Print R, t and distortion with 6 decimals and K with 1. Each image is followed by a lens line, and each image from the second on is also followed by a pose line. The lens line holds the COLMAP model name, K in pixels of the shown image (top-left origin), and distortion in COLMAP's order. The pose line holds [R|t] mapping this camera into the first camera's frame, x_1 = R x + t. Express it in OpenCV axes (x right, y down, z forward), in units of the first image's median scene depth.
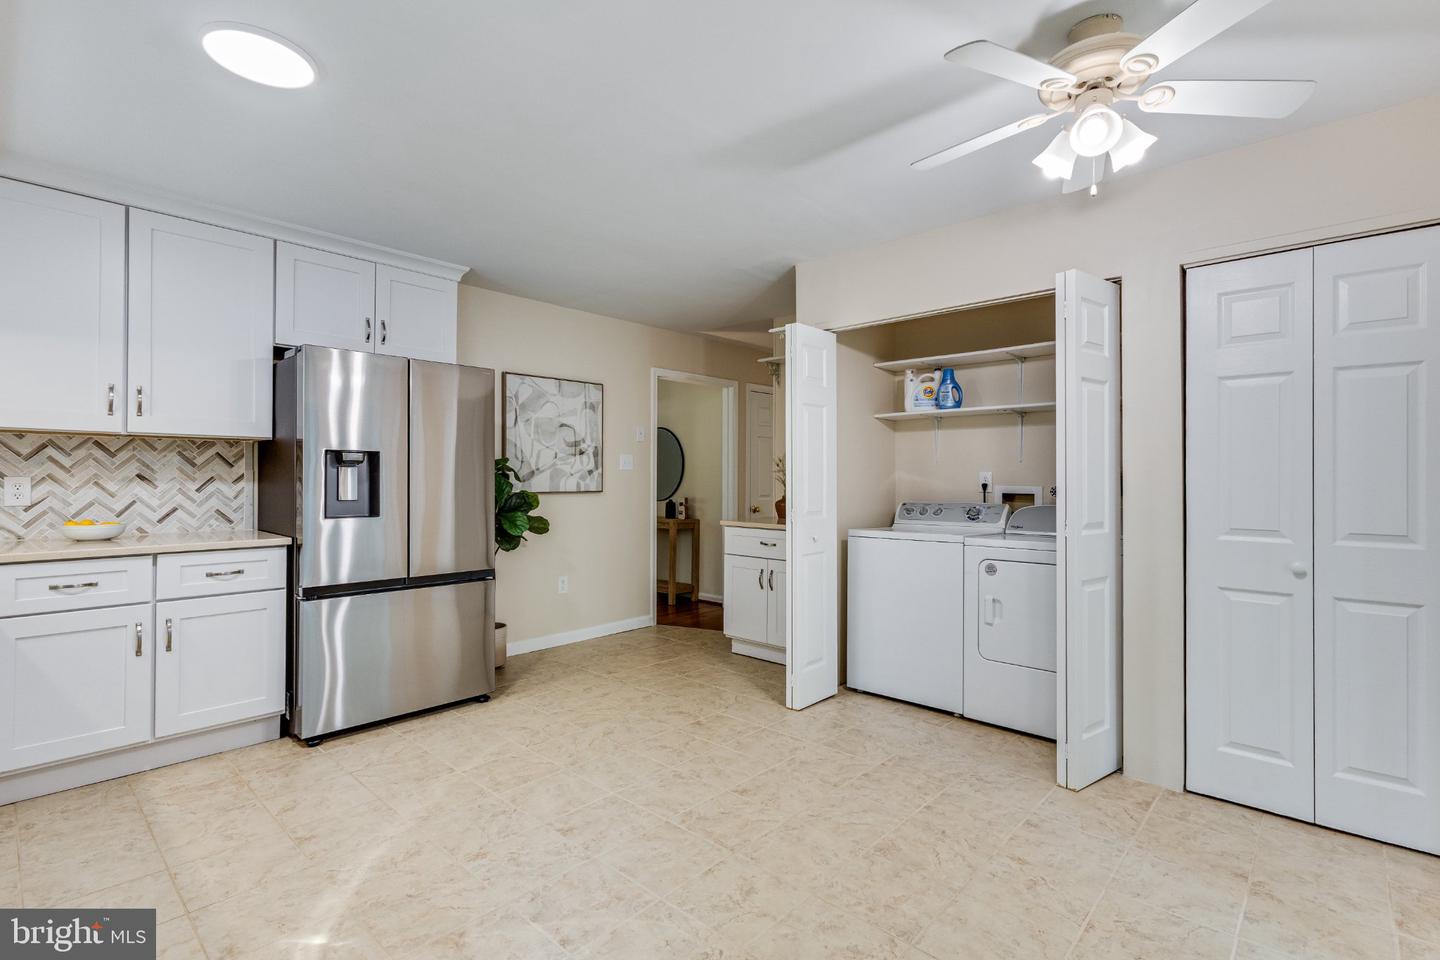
lens RADIAL K [[669.4, 0, 732.0], [0, 669.4, 477.9], [0, 0, 1]] dist [0.001569, 0.000254]
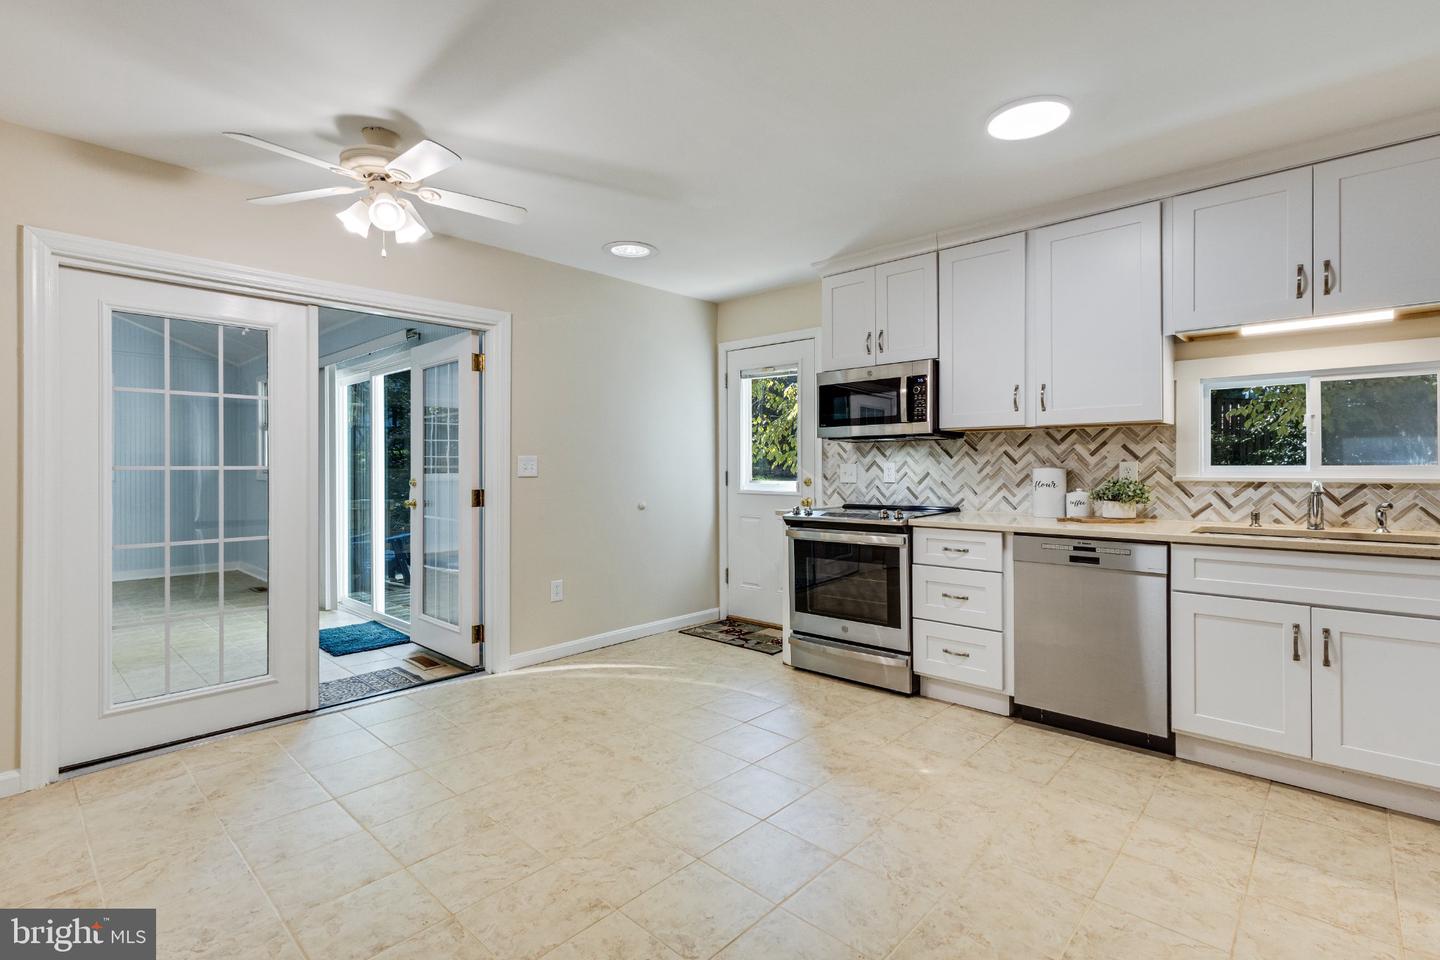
lens RADIAL K [[666.9, 0, 732.5], [0, 666.9, 470.6], [0, 0, 1]] dist [0.000178, -0.000162]
pose [[-0.999988, -0.001977, 0.004581, -0.117947], [-0.001955, 0.999986, 0.004934, 0.005410], [-0.004591, 0.004925, -0.999977, 1.524964]]
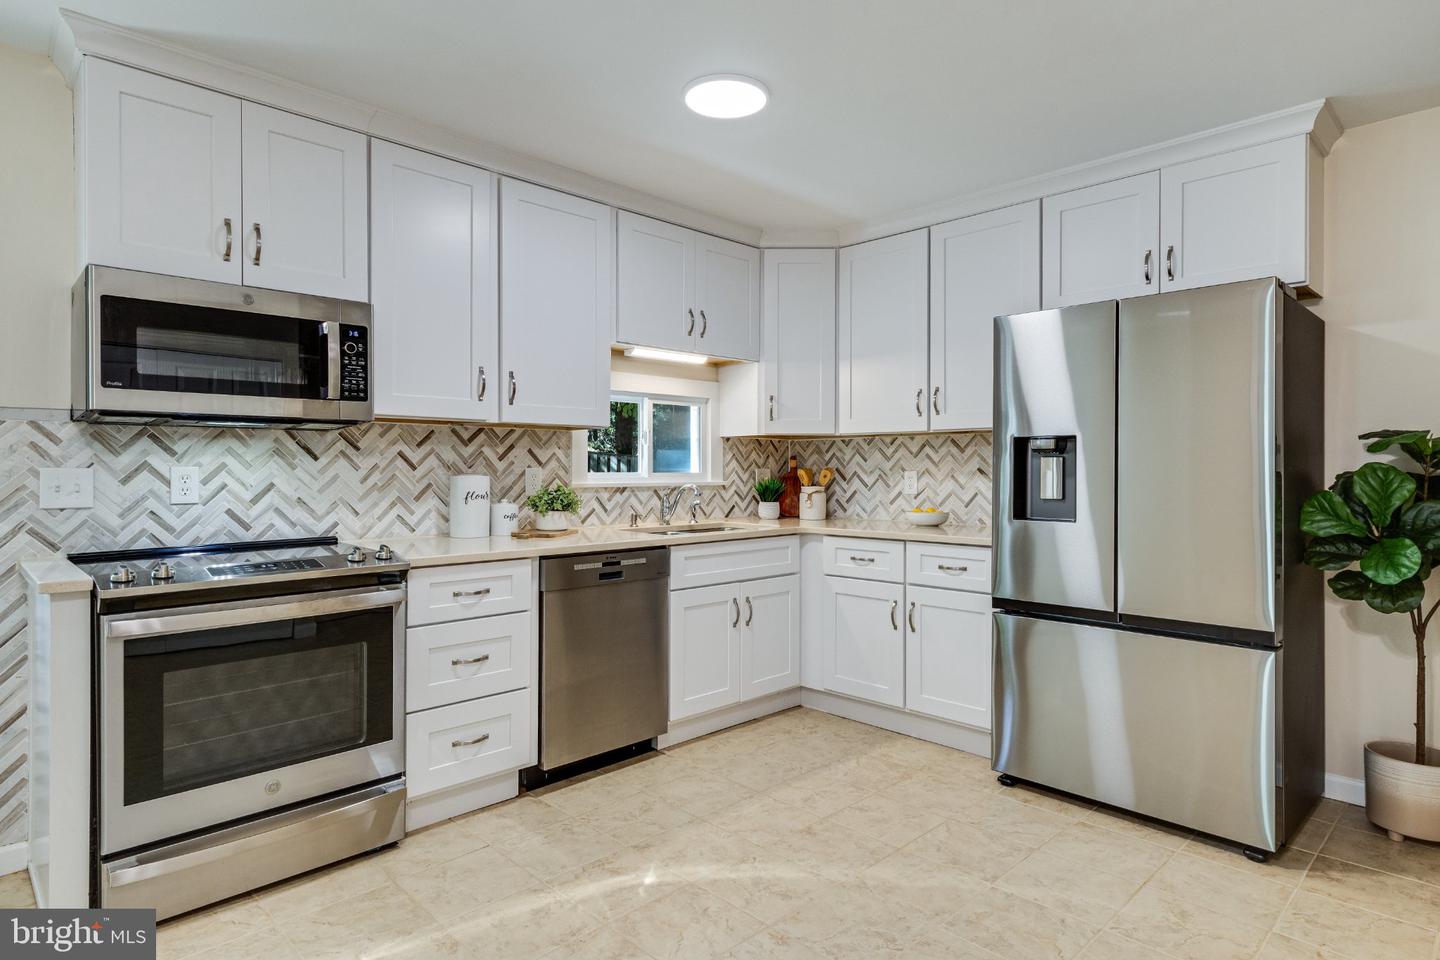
lens RADIAL K [[790.5, 0, 716.4], [0, 790.5, 475.3], [0, 0, 1]] dist [0.020059, -0.010408]
pose [[-0.067323, 0.001838, -0.997730, 0.432179], [0.000067, 0.999998, 0.001837, 0.003775], [0.997731, 0.000057, -0.067323, 0.736223]]
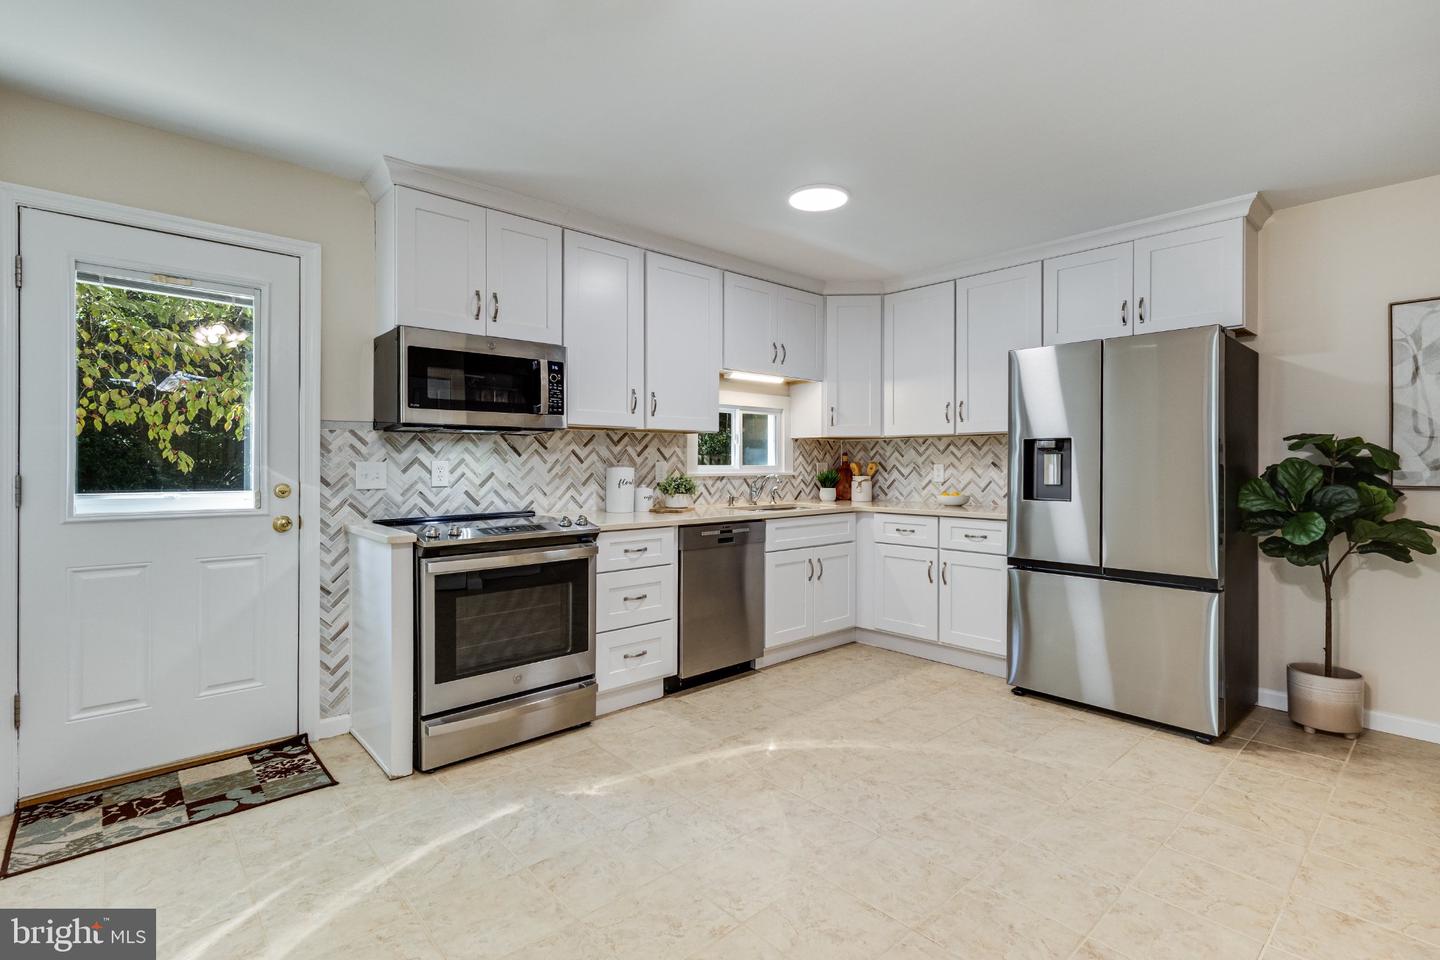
lens RADIAL K [[668.8, 0, 719.2], [0, 668.8, 469.1], [0, 0, 1]] dist [0.002030, 0.000481]
pose [[-0.107984, 0.002510, -0.994149, 0.615500], [0.000016, 0.999997, 0.002523, 0.006290], [0.994153, 0.000257, -0.107984, 0.642465]]
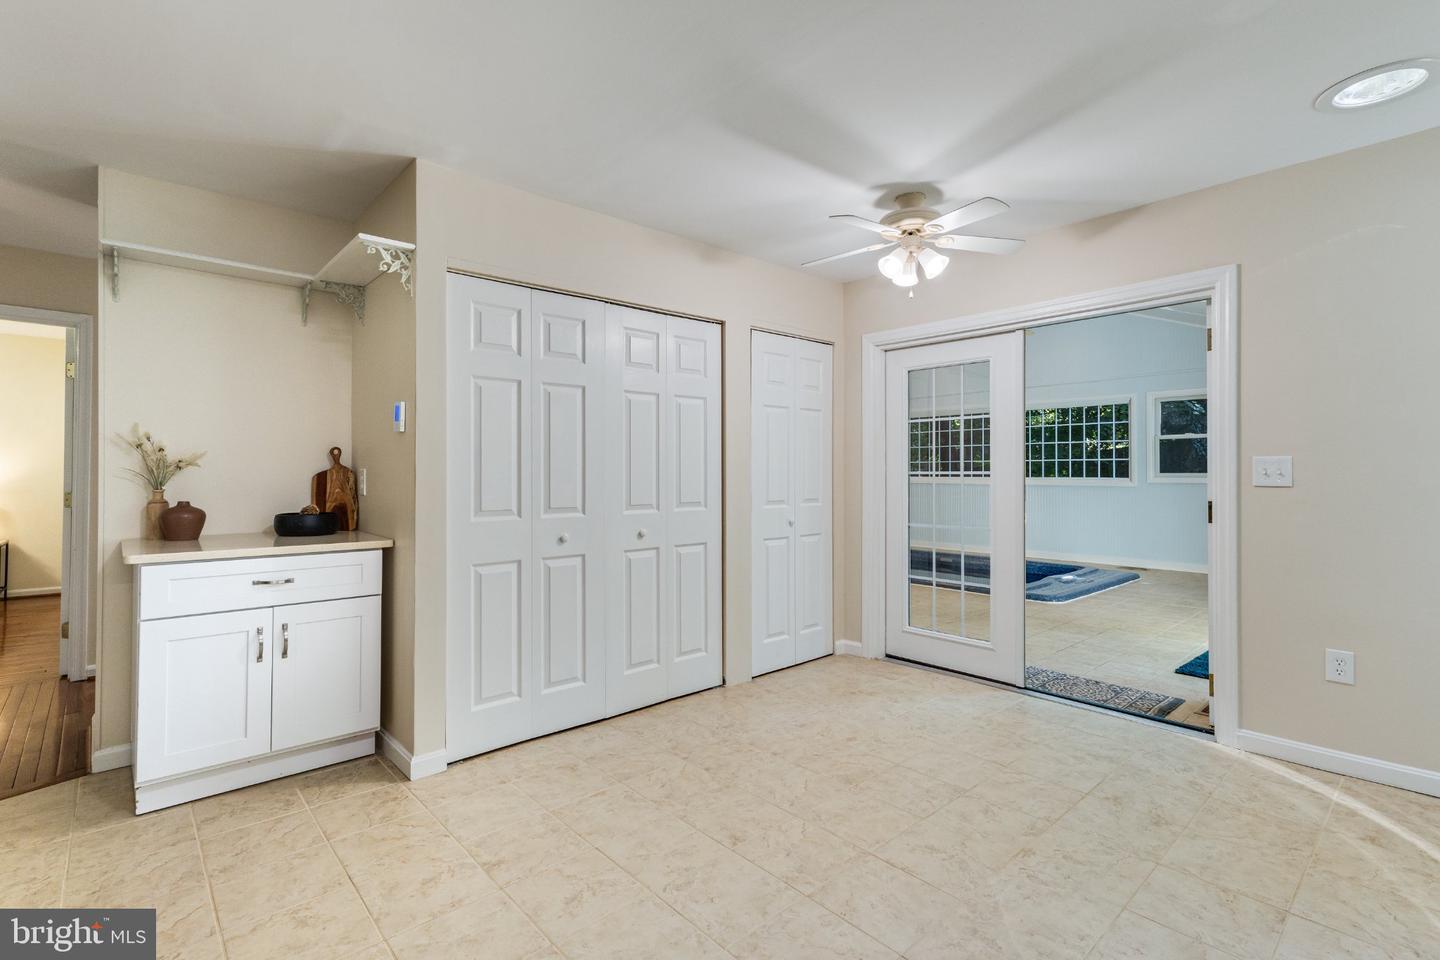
lens RADIAL K [[668.8, 0, 719.2], [0, 668.8, 469.1], [0, 0, 1]] dist [0.002030, 0.000481]
pose [[0.100909, -0.000588, 0.994895, -0.742882], [-0.000601, 1.000000, 0.000652, 0.000173], [-0.994895, -0.000663, 0.100909, 0.840049]]
